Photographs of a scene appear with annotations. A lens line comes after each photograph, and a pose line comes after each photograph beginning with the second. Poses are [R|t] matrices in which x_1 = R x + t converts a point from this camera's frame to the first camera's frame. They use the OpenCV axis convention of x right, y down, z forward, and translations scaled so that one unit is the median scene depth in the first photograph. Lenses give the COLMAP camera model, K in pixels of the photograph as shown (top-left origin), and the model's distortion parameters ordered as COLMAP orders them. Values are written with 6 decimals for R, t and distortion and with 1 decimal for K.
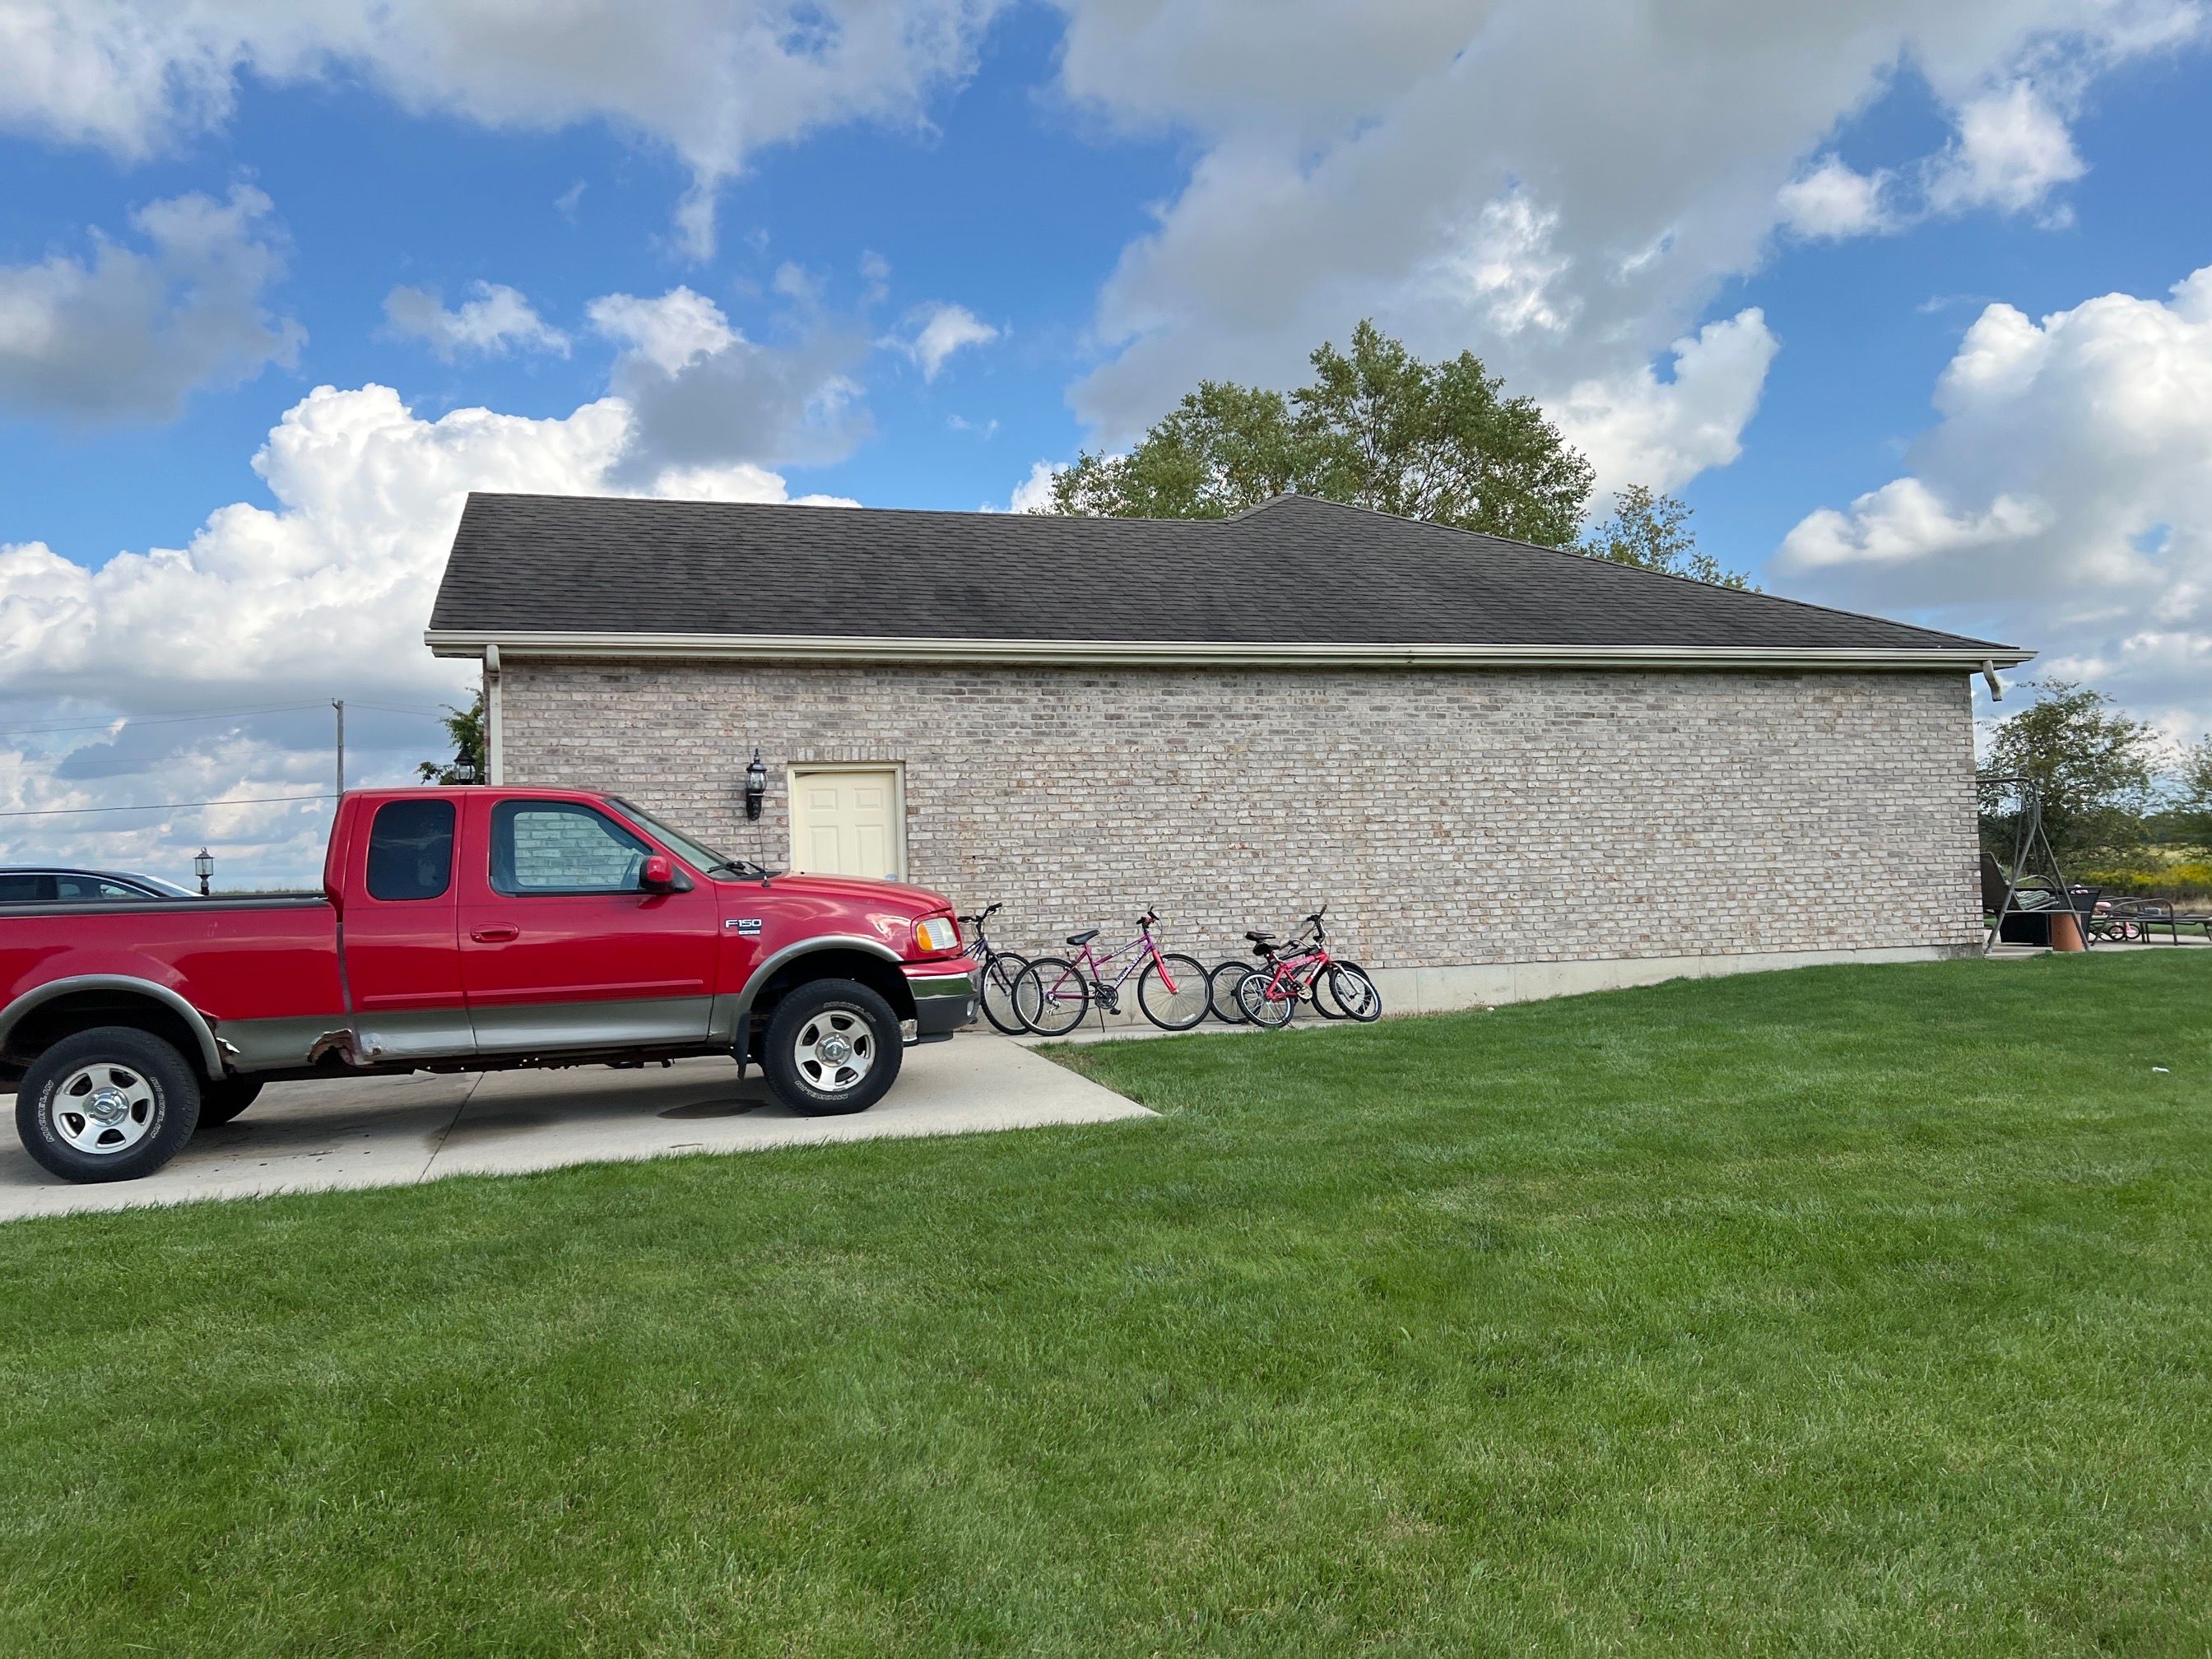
lens RADIAL K [[1598.6, 0, 1106.0], [0, 1598.6, 829.5], [0, 0, 1]] dist [0.175758, -0.436401]
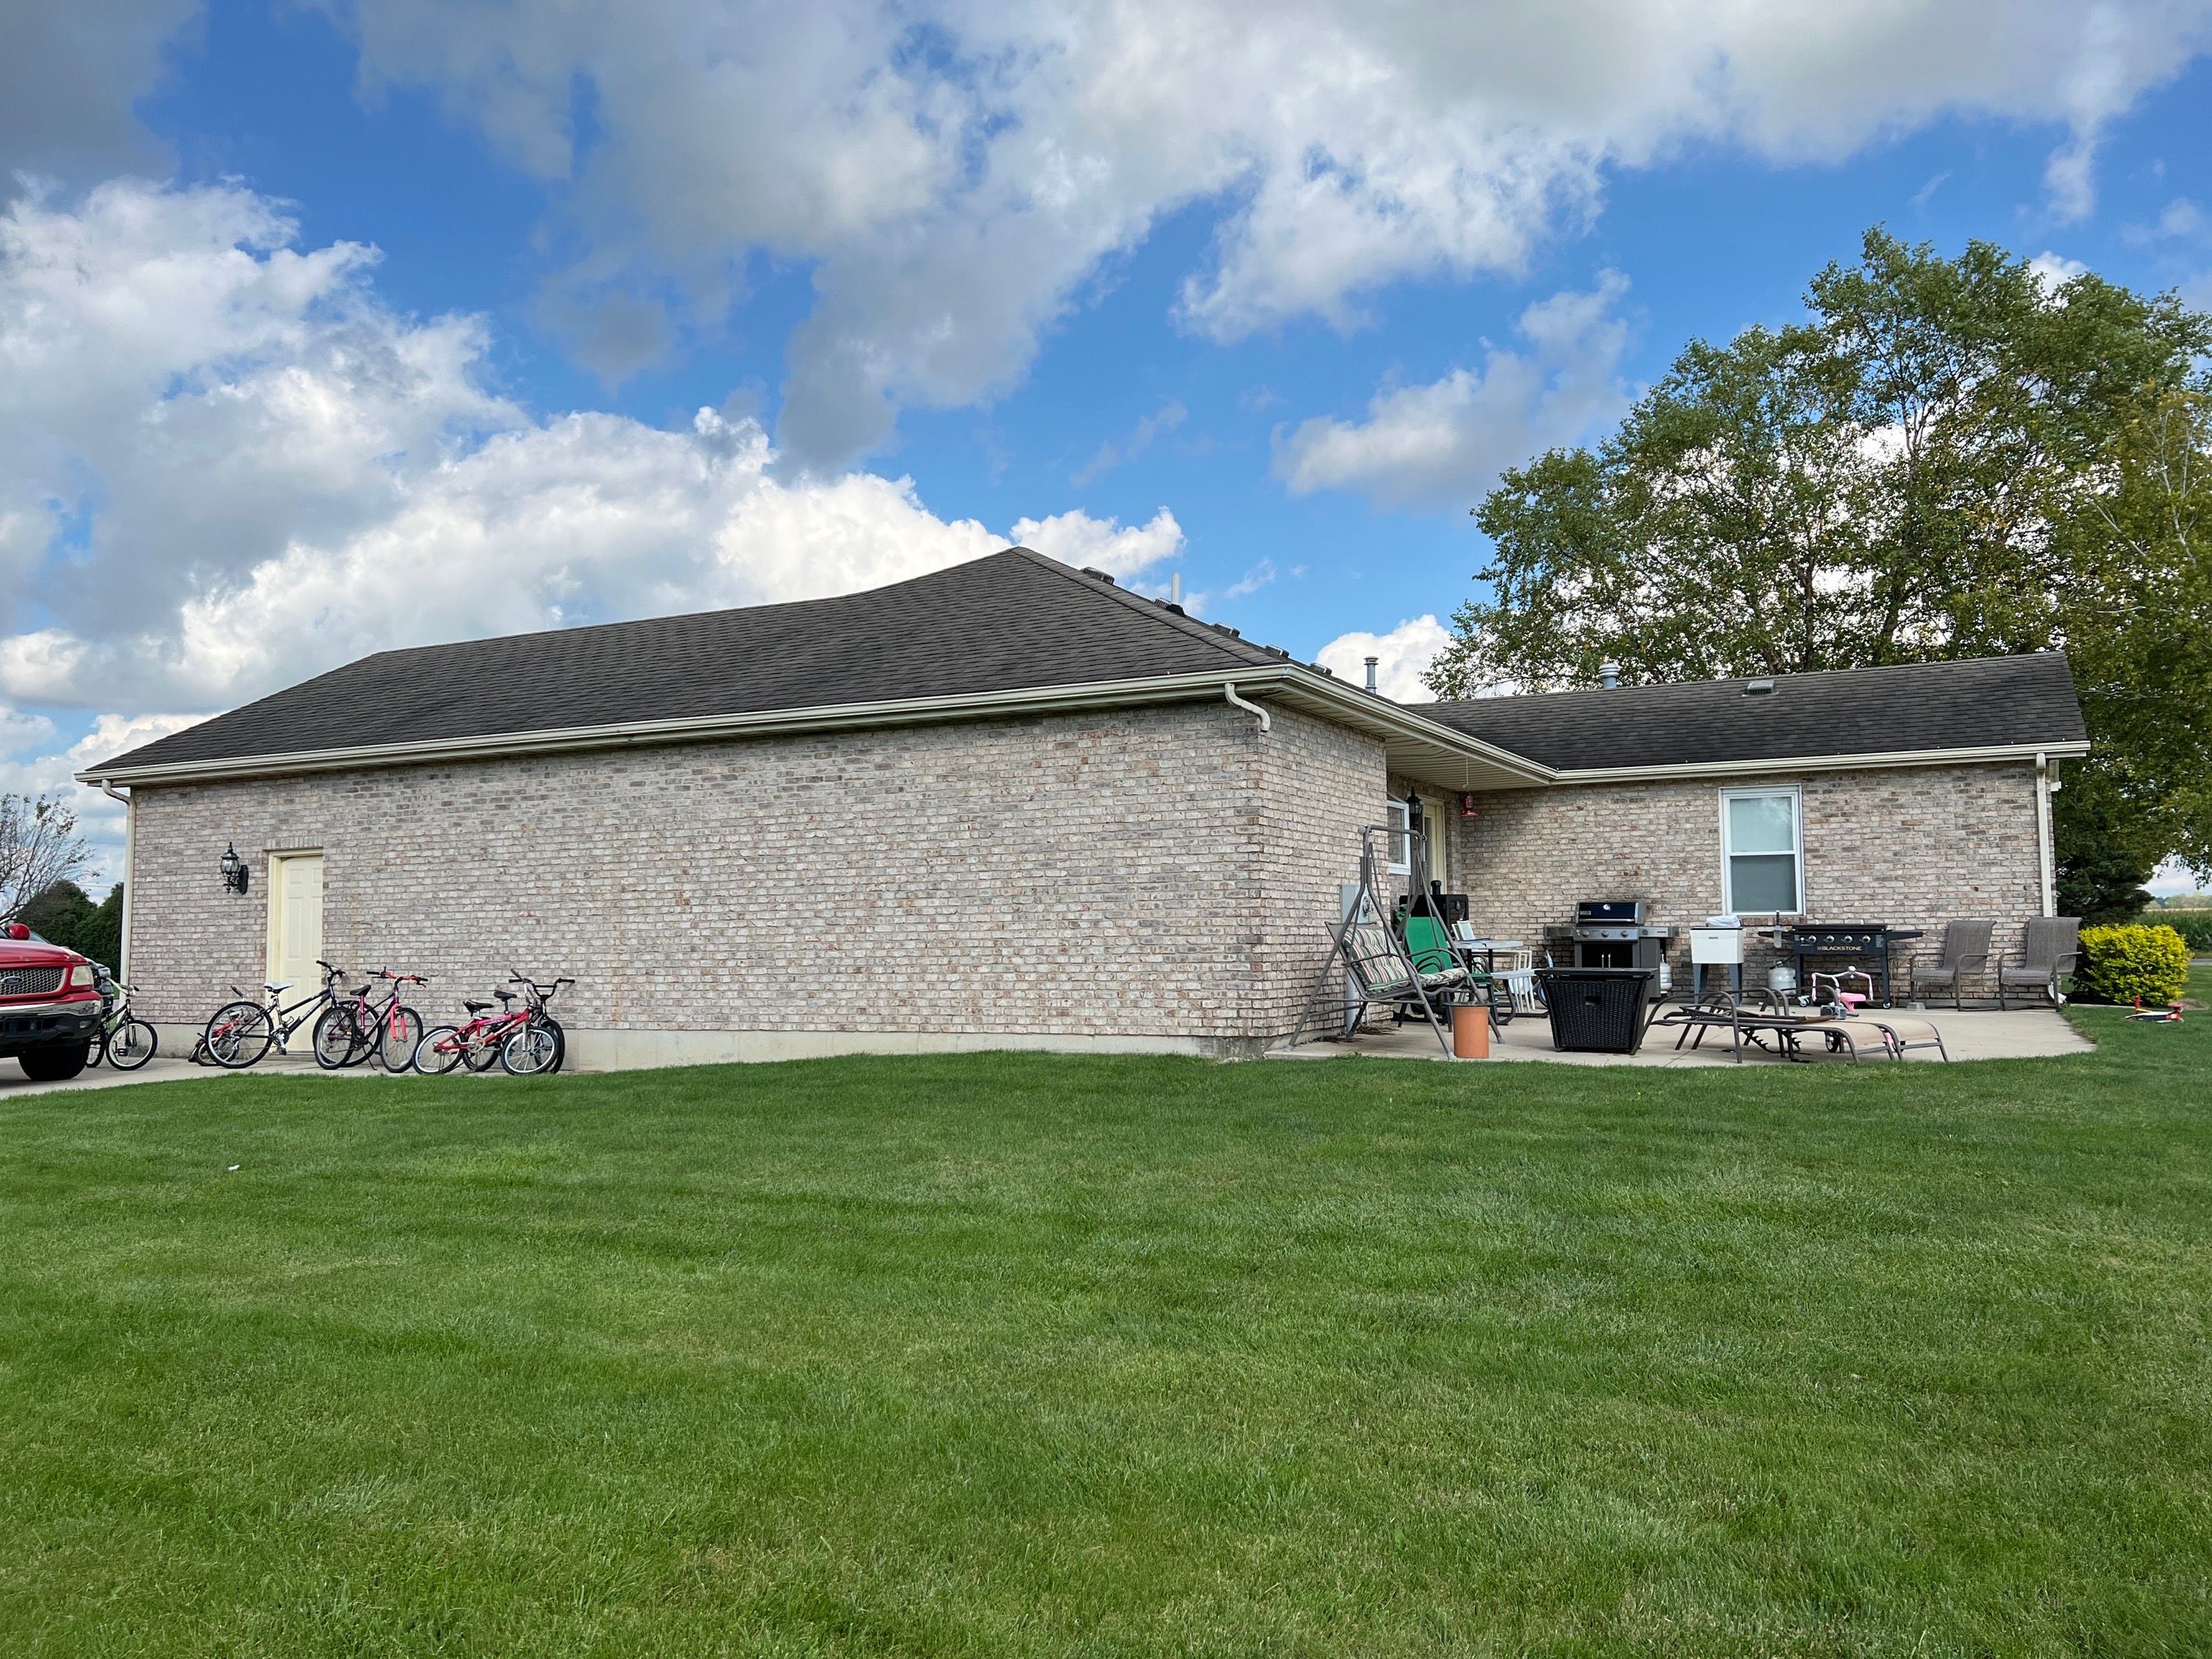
lens RADIAL K [[1667.0, 0, 1114.2], [0, 1667.0, 840.2], [0, 0, 1]] dist [0.083754, -0.150727]
pose [[0.753912, -0.025109, -0.656495, 1.098074], [0.010220, 0.999597, -0.026495, -0.005440], [0.656896, 0.013266, 0.753865, 0.362295]]
